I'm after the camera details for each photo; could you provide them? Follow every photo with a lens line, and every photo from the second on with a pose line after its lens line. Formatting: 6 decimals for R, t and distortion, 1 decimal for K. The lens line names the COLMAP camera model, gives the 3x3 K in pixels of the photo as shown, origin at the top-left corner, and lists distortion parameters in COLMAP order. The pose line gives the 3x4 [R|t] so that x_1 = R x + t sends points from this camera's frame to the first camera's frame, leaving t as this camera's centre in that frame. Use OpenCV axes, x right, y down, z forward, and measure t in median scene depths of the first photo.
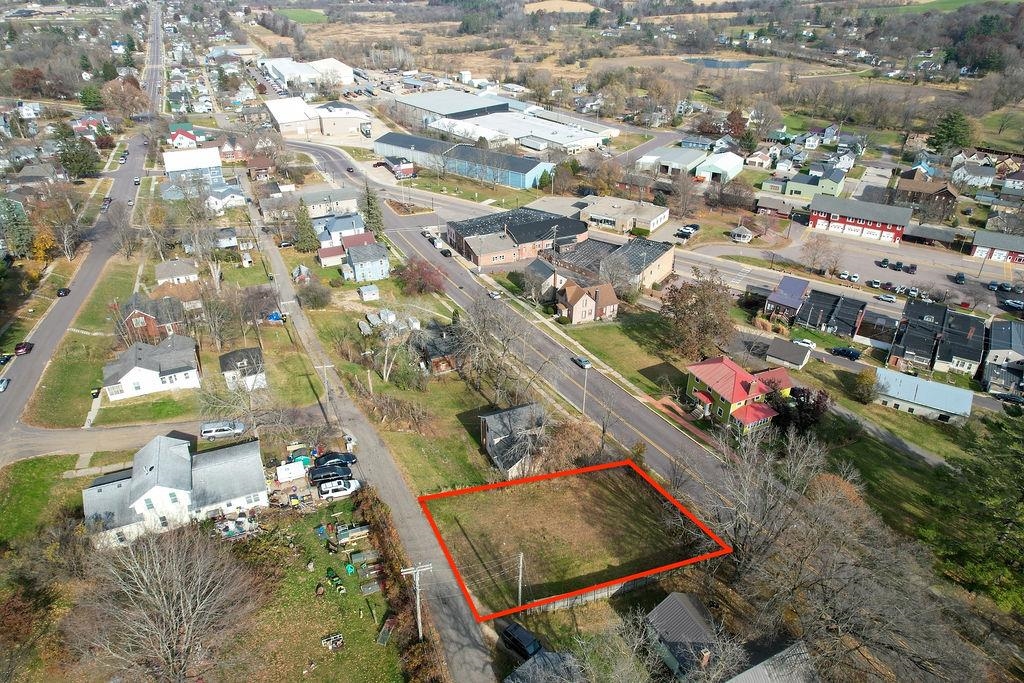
lens RADIAL K [[655.3, 0, 516.5], [0, 655.3, 344.1], [0, 0, 1]] dist [-0.085233, 0.077293]
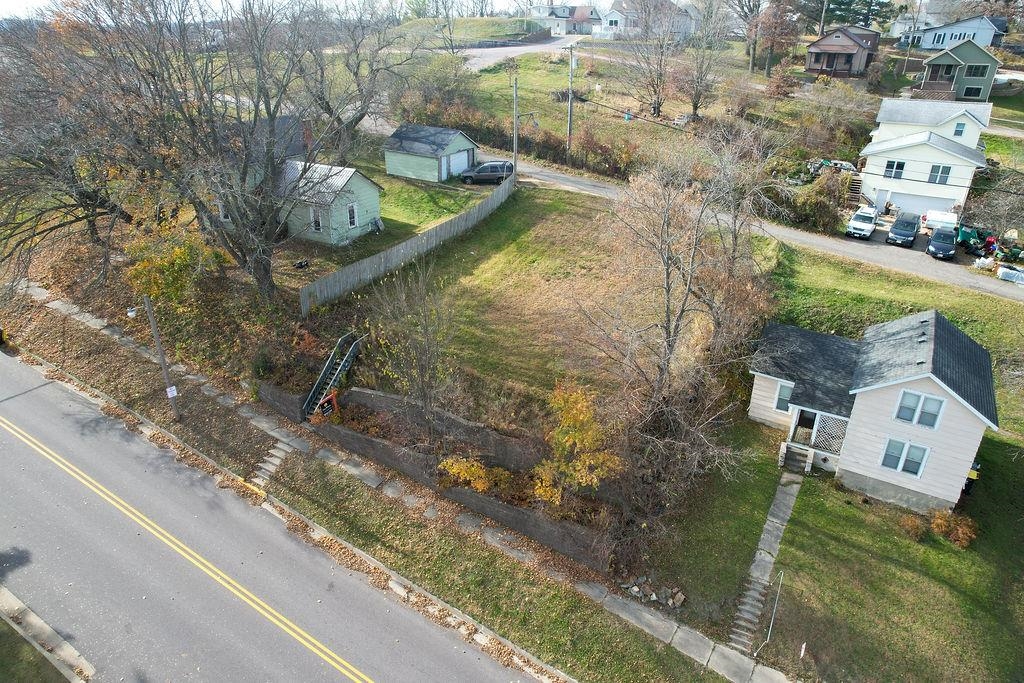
lens RADIAL K [[655.3, 0, 516.5], [0, 655.3, 344.1], [0, 0, 1]] dist [-0.085233, 0.077293]
pose [[-0.825610, 0.234945, -0.513000, 0.205297], [-0.296352, 0.593126, 0.748583, -0.050404], [0.480150, 0.770066, -0.420064, 0.610314]]
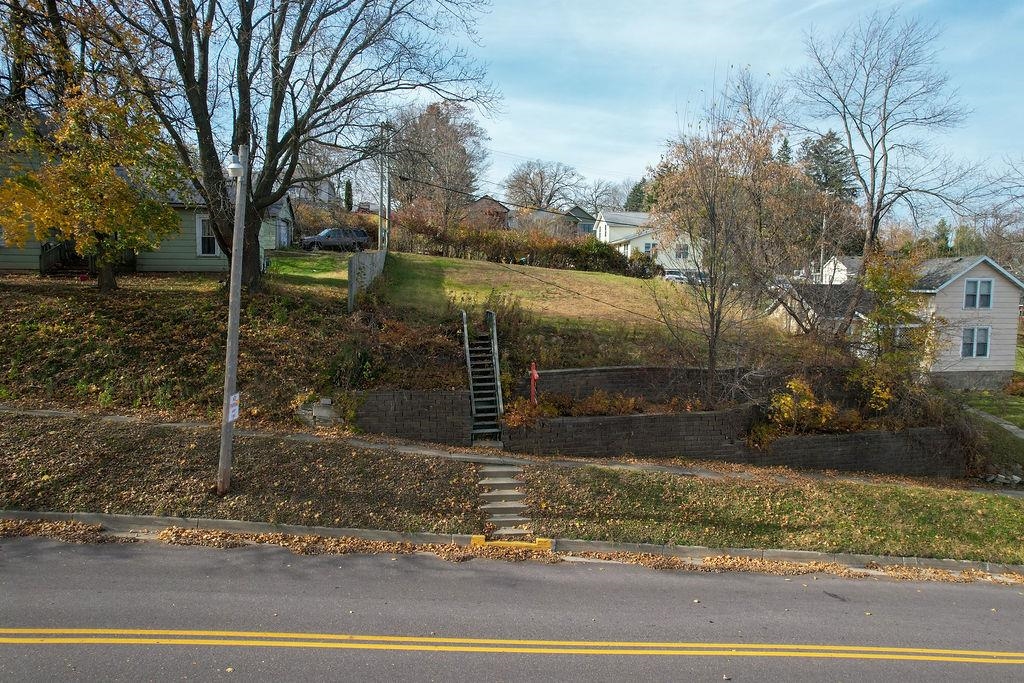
lens RADIAL K [[655.3, 0, 516.5], [0, 655.3, 344.1], [0, 0, 1]] dist [-0.085233, 0.077293]
pose [[-0.255391, 0.078810, -0.963621, 0.273335], [-0.492559, 0.847029, 0.199819, 0.113976], [0.831962, 0.525672, -0.177505, 0.518803]]
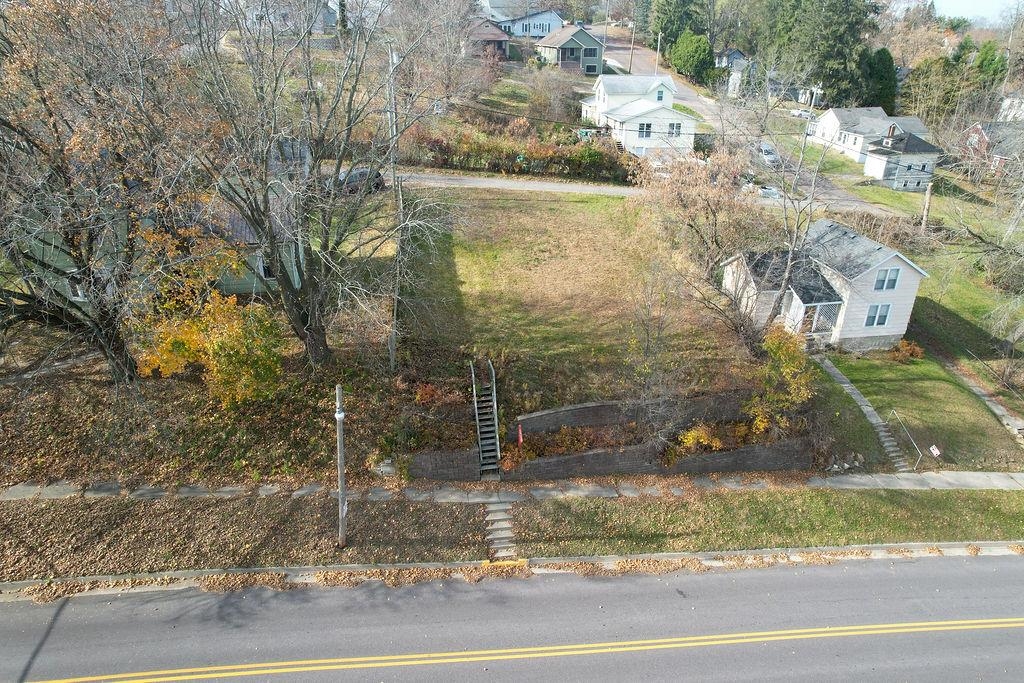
lens RADIAL K [[655.3, 0, 516.5], [0, 655.3, 344.1], [0, 0, 1]] dist [-0.085233, 0.077293]
pose [[-0.262194, 0.419599, -0.869017, 0.308785], [-0.490508, 0.717569, 0.494466, 0.026992], [0.831058, 0.555906, 0.017674, 0.482592]]
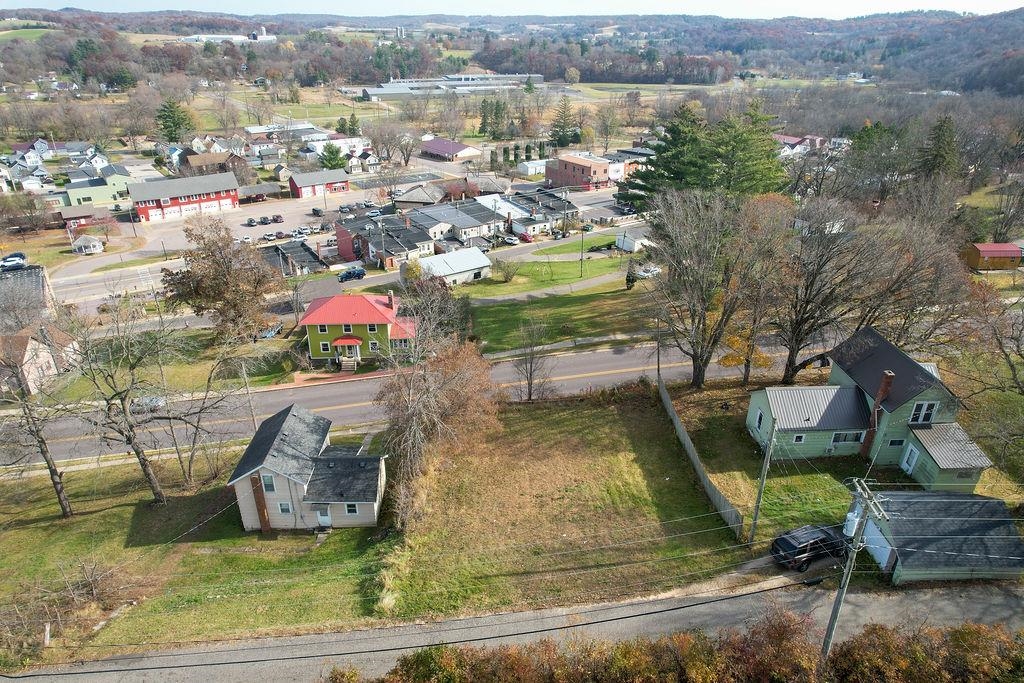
lens RADIAL K [[655.3, 0, 516.5], [0, 655.3, 344.1], [0, 0, 1]] dist [-0.085233, 0.077293]
pose [[0.382420, -0.408889, 0.828592, -0.206996], [0.457017, 0.863086, 0.214984, 0.006059], [-0.803051, 0.296466, 0.516931, 0.313822]]
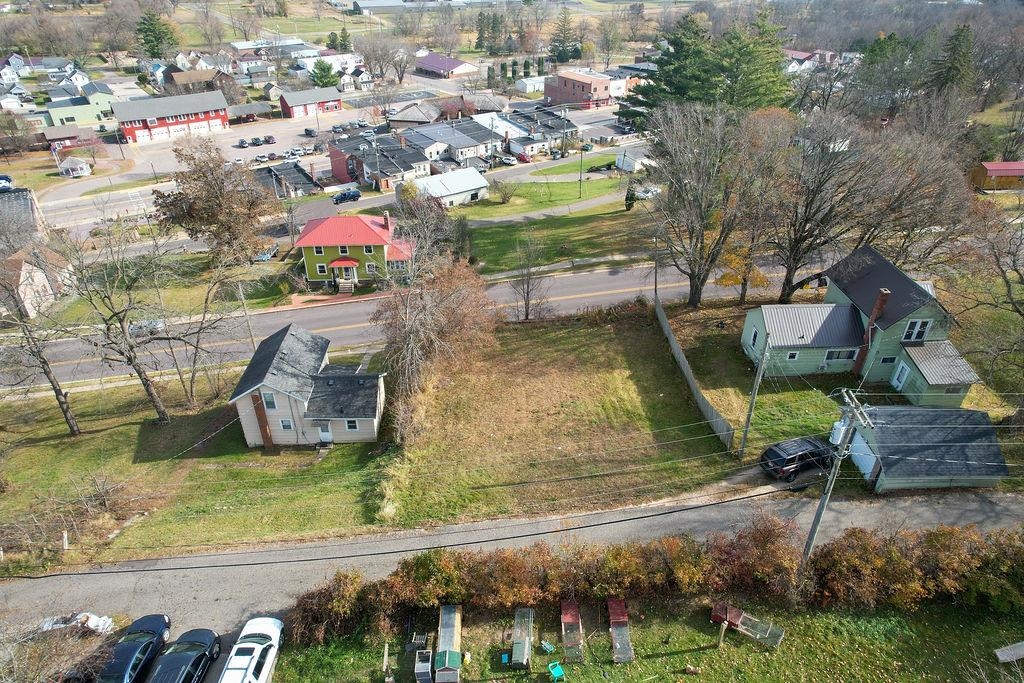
lens RADIAL K [[655.3, 0, 516.5], [0, 655.3, 344.1], [0, 0, 1]] dist [-0.085233, 0.077293]
pose [[0.379859, -0.501883, 0.777059, -0.208847], [0.459063, 0.831562, 0.312676, 0.009492], [-0.803099, 0.237946, 0.546272, 0.313306]]
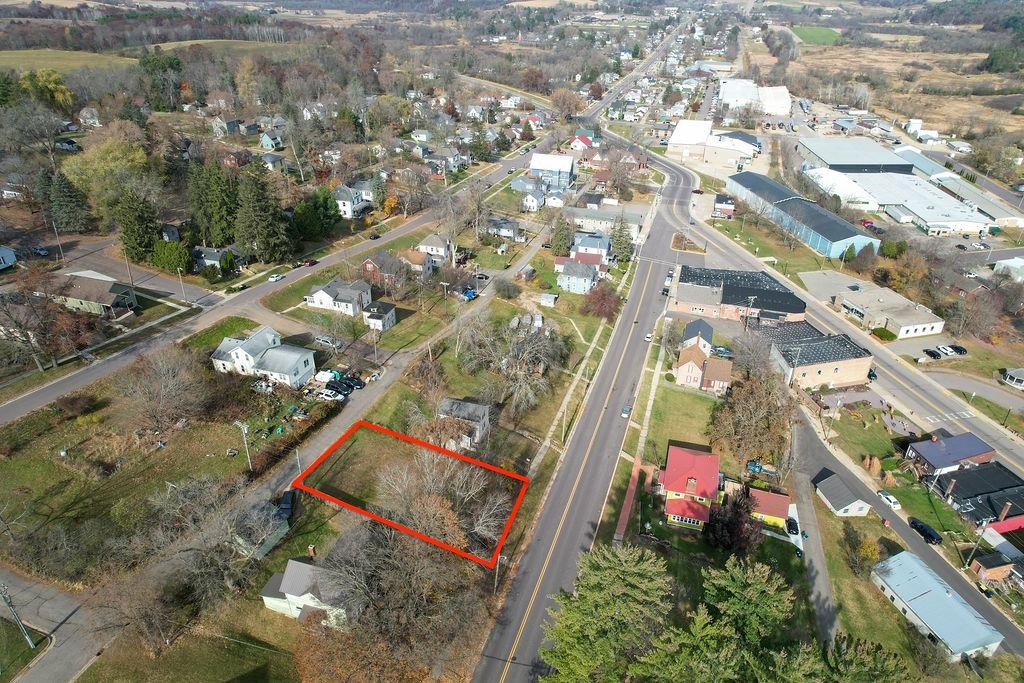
lens RADIAL K [[655.3, 0, 516.5], [0, 655.3, 344.1], [0, 0, 1]] dist [-0.085233, 0.077293]
pose [[0.740628, 0.336862, -0.581373, 0.476413], [-0.343144, 0.933533, 0.103771, -0.108901], [0.577687, 0.122639, 0.806993, -0.018657]]
